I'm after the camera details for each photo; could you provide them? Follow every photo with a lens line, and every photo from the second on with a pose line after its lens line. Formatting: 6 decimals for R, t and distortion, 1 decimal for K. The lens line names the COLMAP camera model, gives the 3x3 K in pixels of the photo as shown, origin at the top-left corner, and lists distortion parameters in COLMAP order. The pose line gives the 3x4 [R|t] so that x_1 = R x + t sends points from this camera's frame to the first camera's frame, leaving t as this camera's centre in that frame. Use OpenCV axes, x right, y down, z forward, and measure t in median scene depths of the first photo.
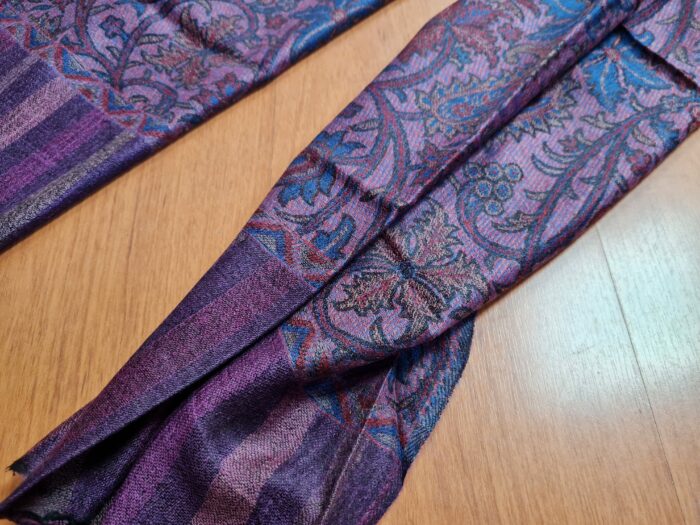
lens RADIAL K [[517.4, 0, 348.8], [0, 517.4, 262.2], [0, 0, 1]] dist [0.000371, -0.016993]
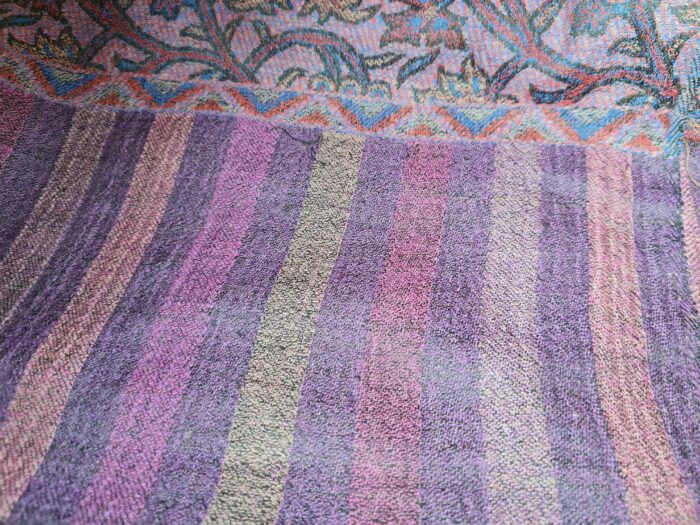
lens RADIAL K [[517.4, 0, 349.4], [0, 517.4, 263.5], [0, 0, 1]] dist [0.000371, -0.016993]
pose [[0.807355, -0.551797, -0.209041, -0.322829], [0.558445, 0.600116, 0.572713, -0.496607], [-0.190573, -0.579120, 0.792655, 0.283559]]
